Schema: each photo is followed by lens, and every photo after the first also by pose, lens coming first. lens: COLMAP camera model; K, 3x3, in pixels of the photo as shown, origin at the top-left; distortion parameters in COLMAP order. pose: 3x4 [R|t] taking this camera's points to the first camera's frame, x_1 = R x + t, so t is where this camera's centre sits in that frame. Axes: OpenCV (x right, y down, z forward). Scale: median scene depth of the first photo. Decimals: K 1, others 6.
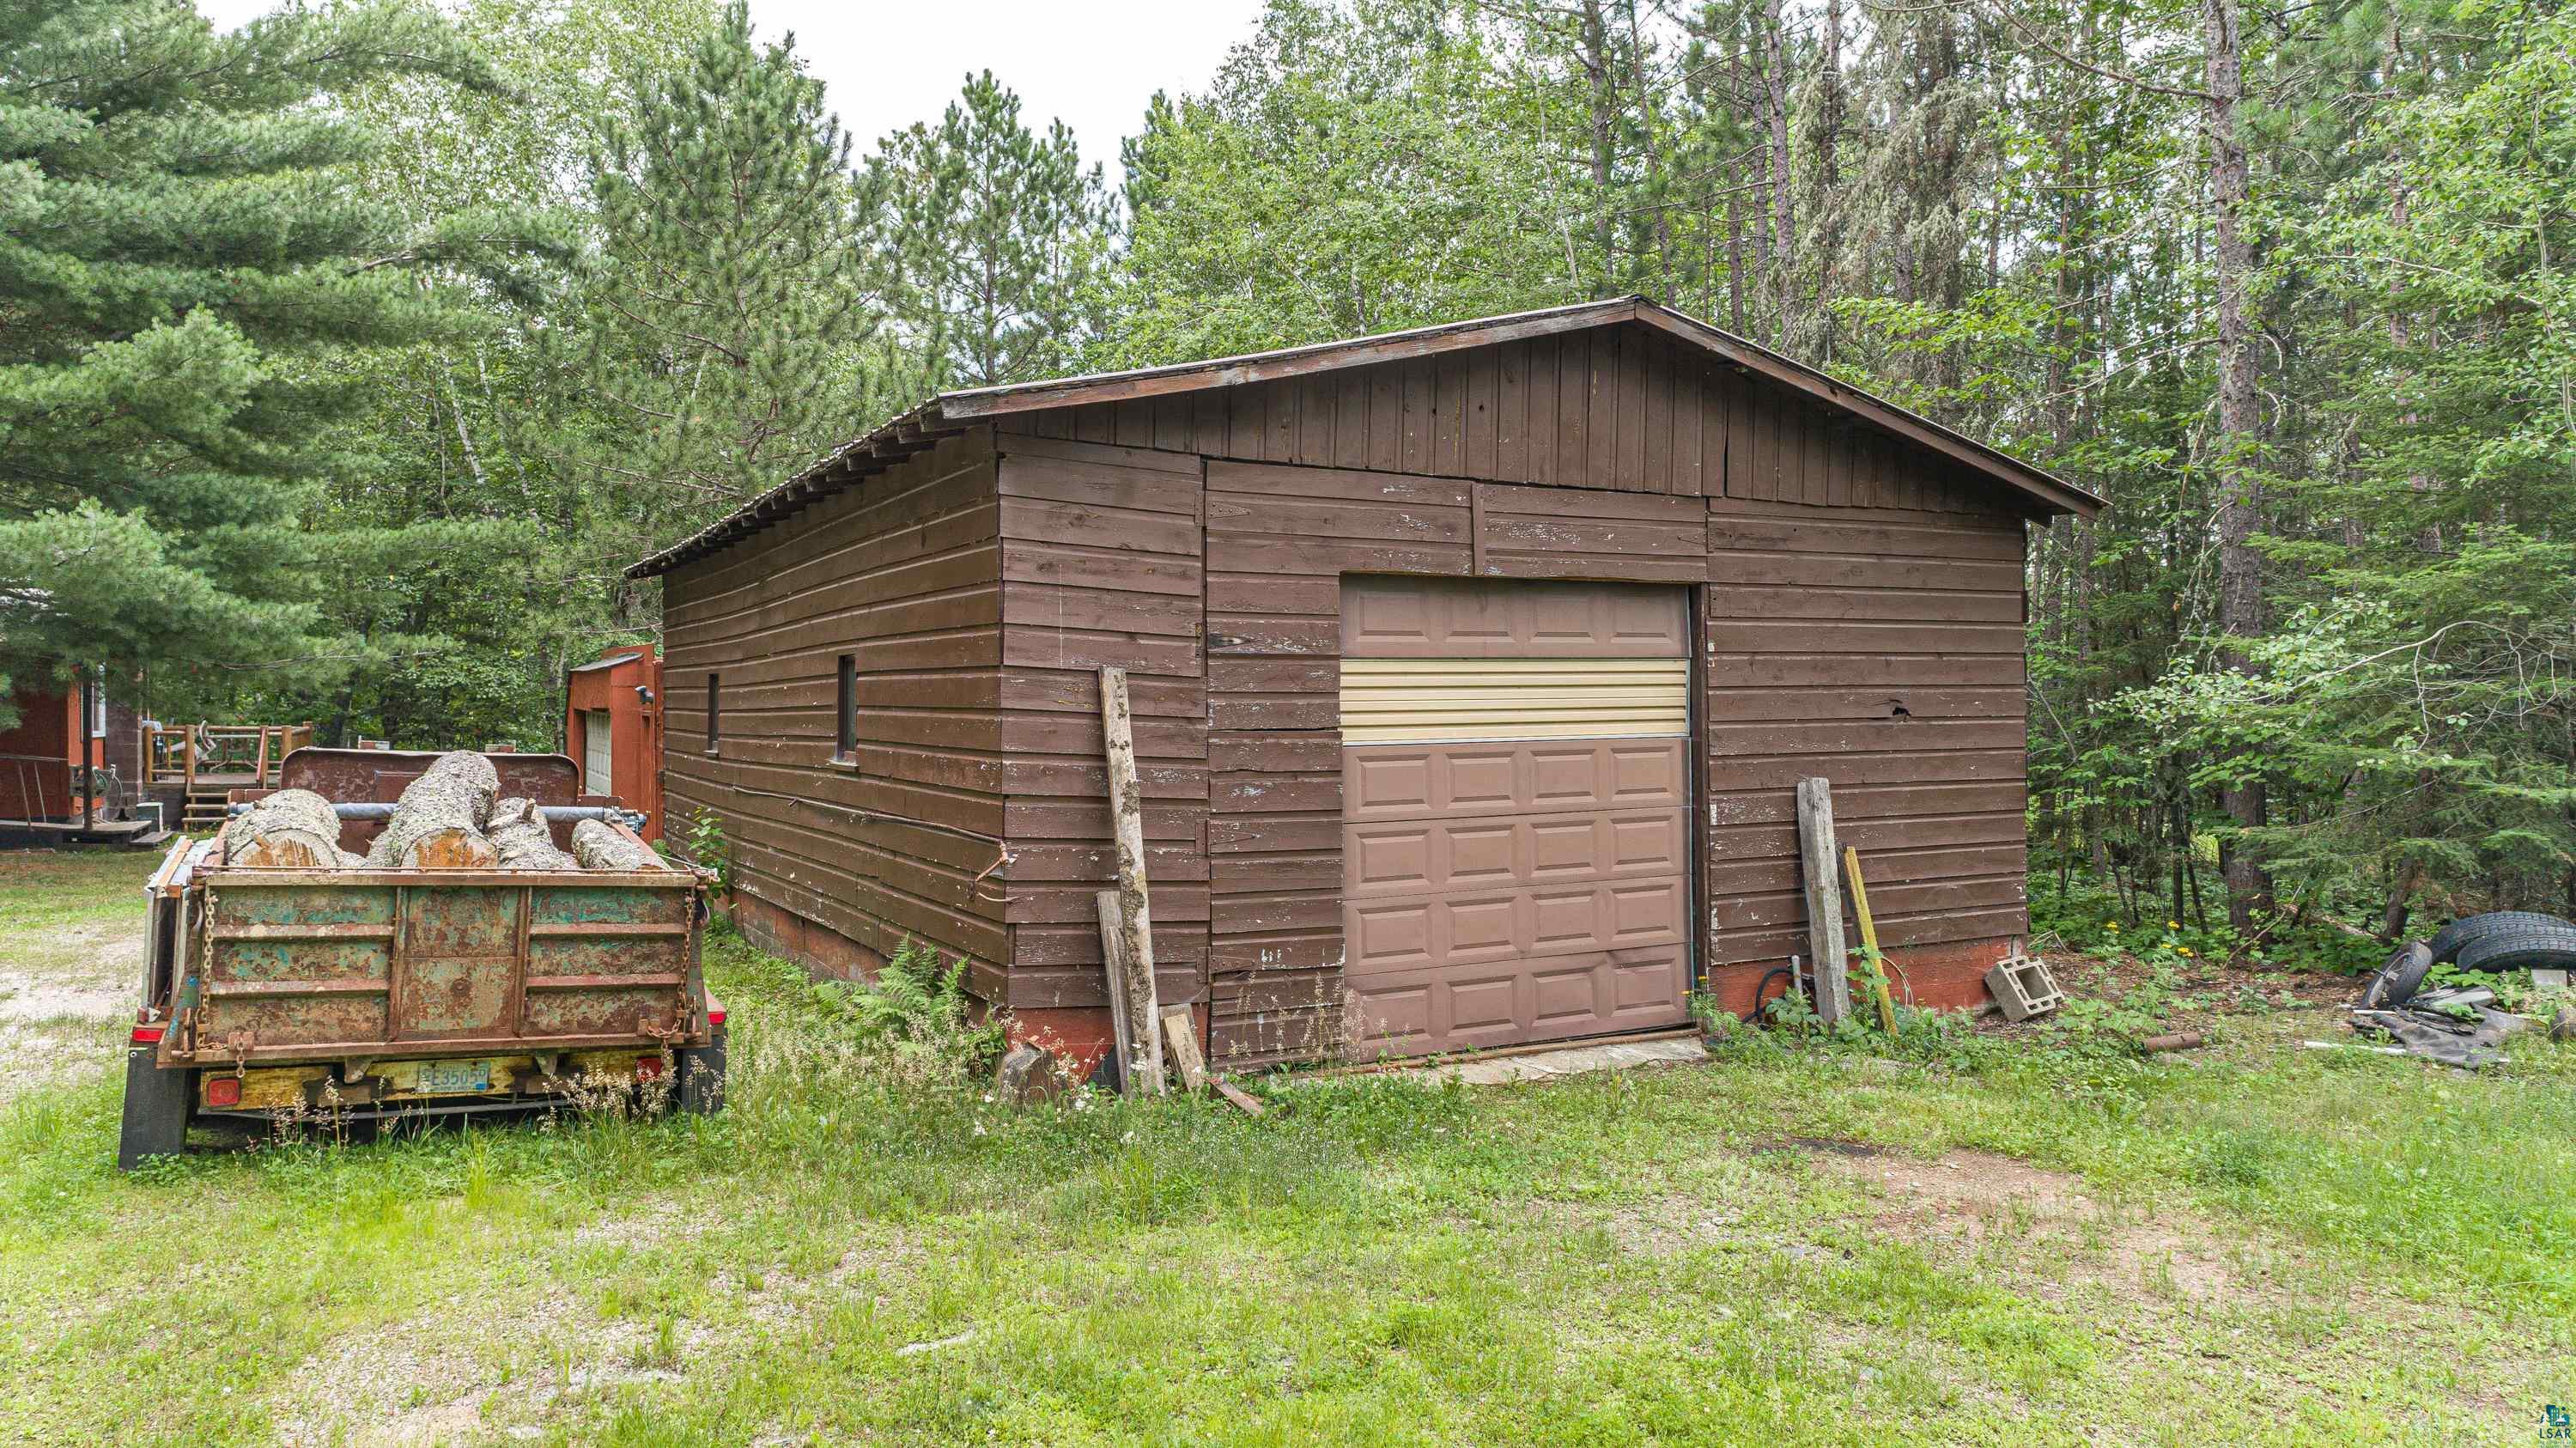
lens RADIAL K [[1728.4, 0, 1283.3], [0, 1728.4, 723.1], [0, 0, 1]] dist [0.027732, 0.002284]
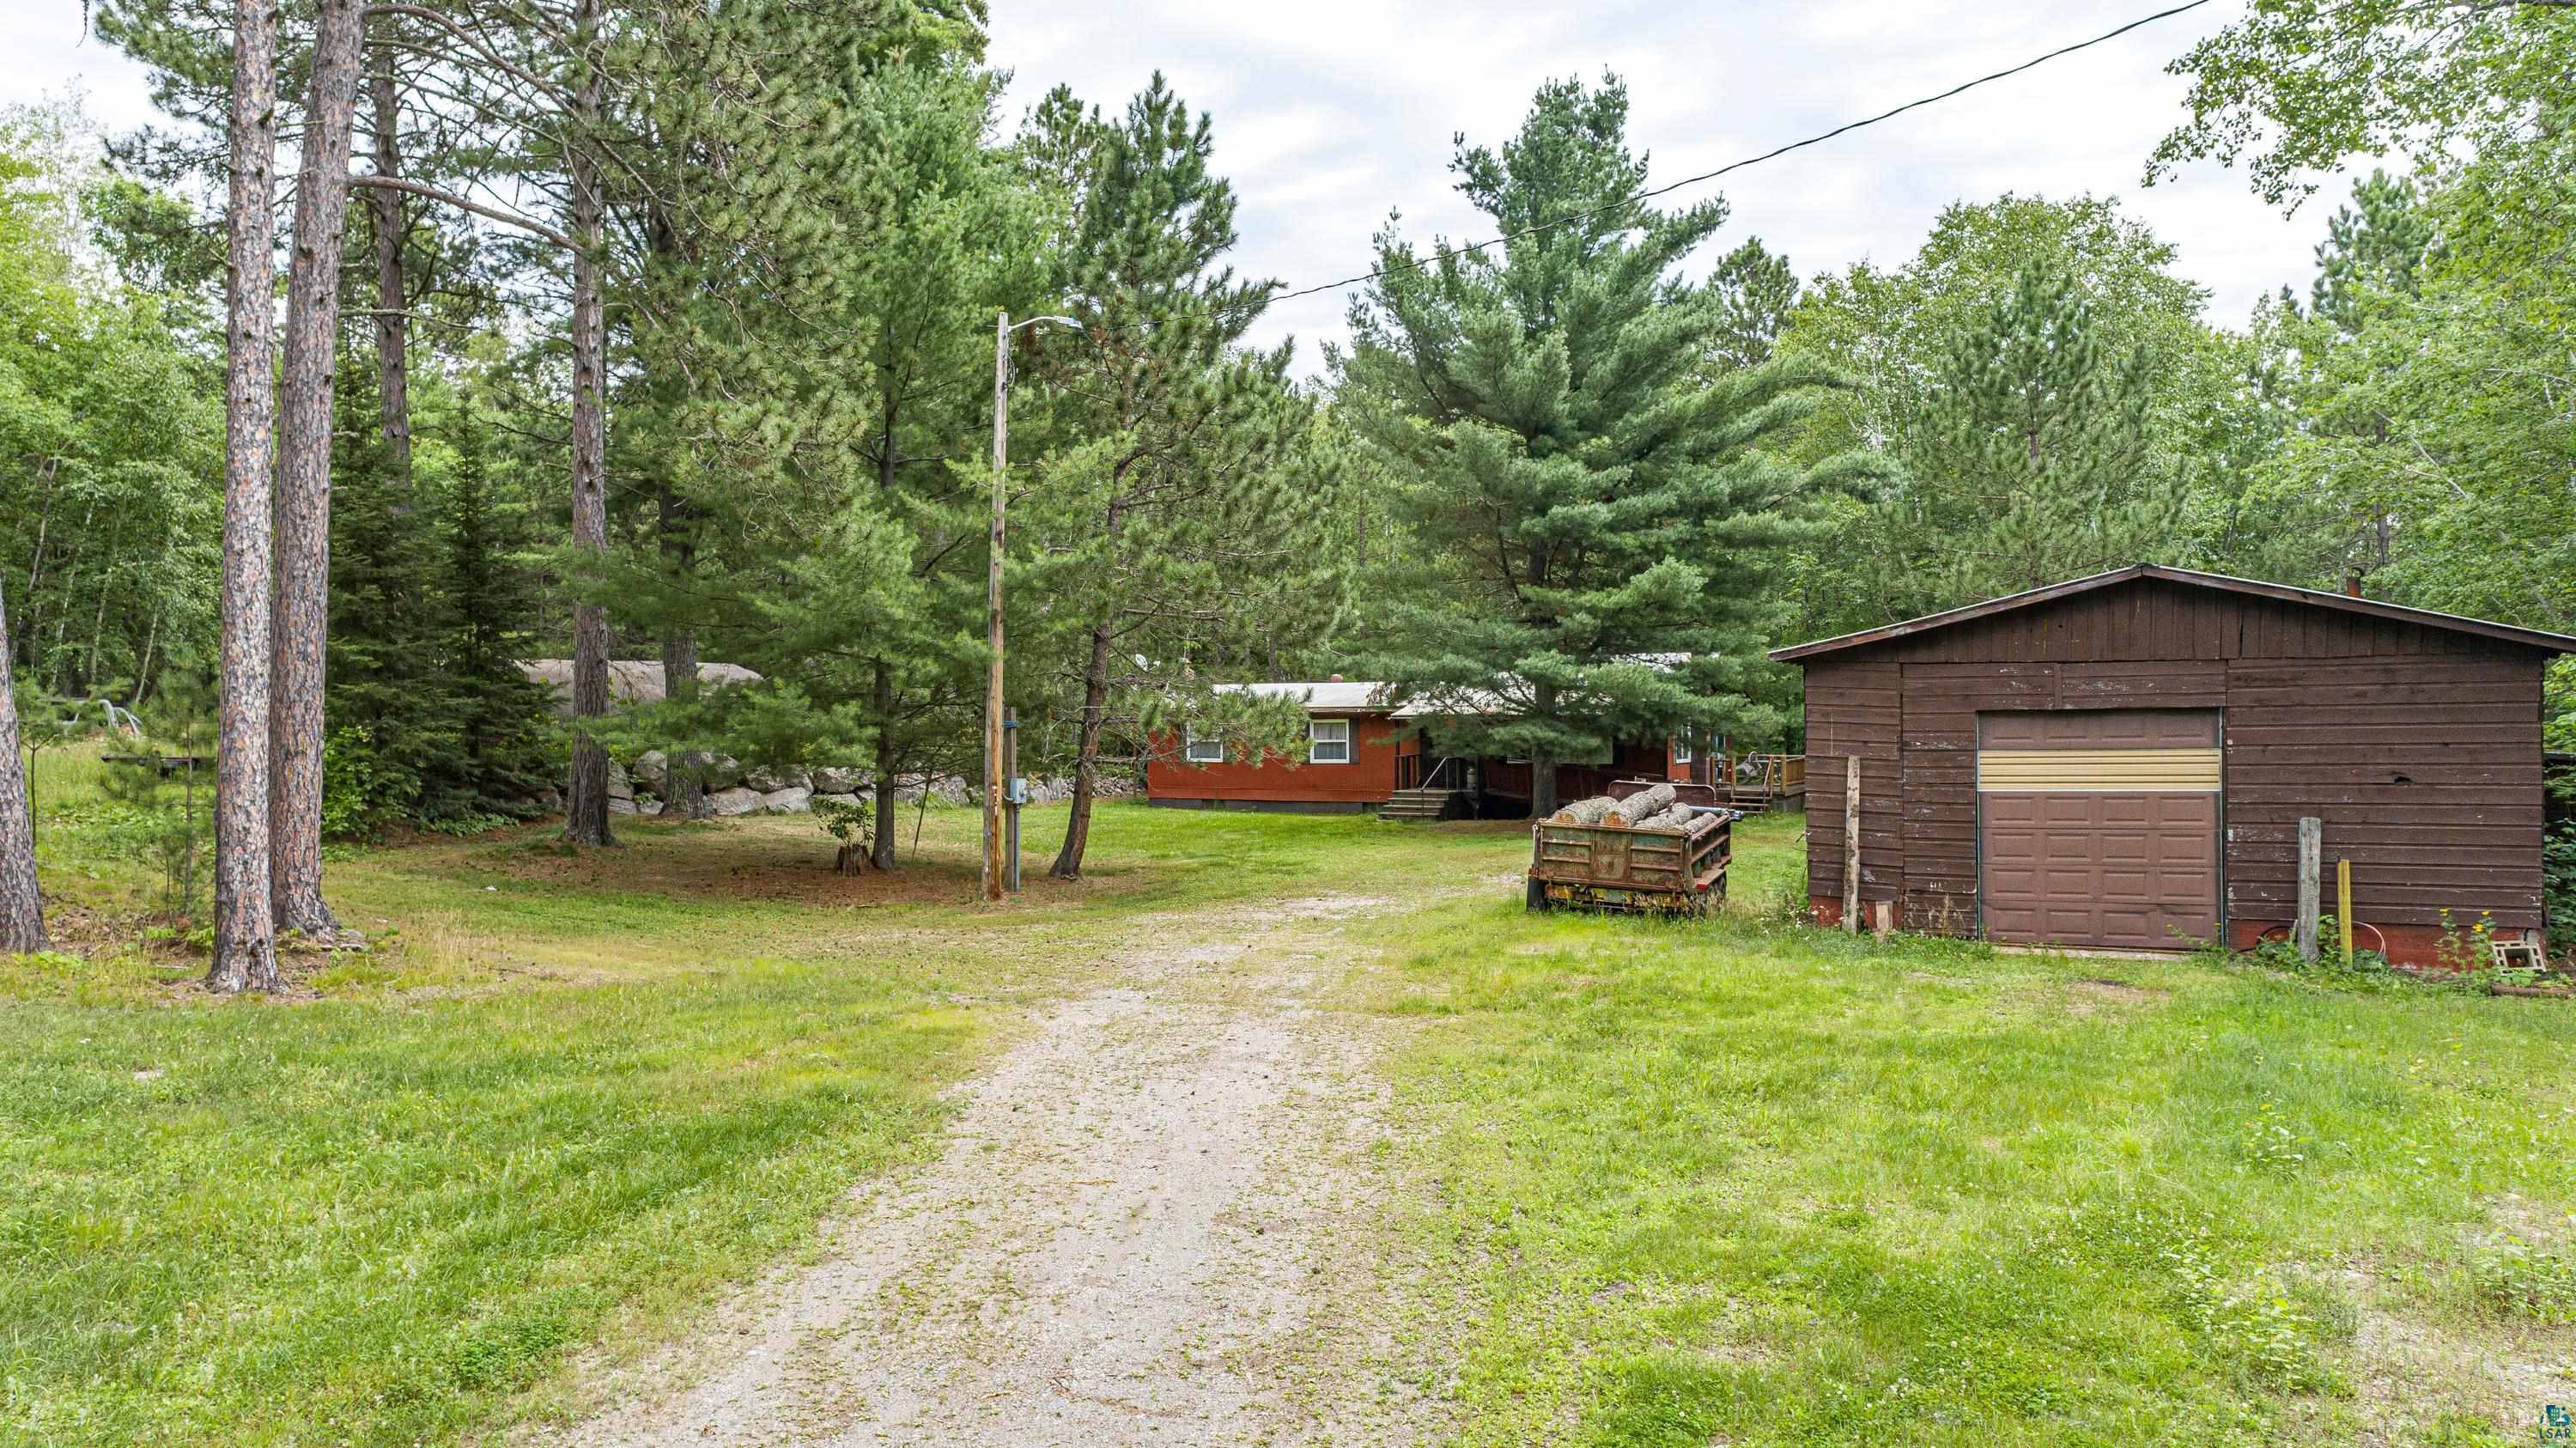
lens RADIAL K [[1728.4, 0, 1288.5], [0, 1728.4, 721.2], [0, 0, 1]] dist [0.027732, 0.002284]
pose [[0.610593, -0.003823, -0.791935, 1.134493], [-0.002319, 0.999975, -0.006615, -0.053887], [0.791941, 0.005876, 0.610569, -0.922796]]
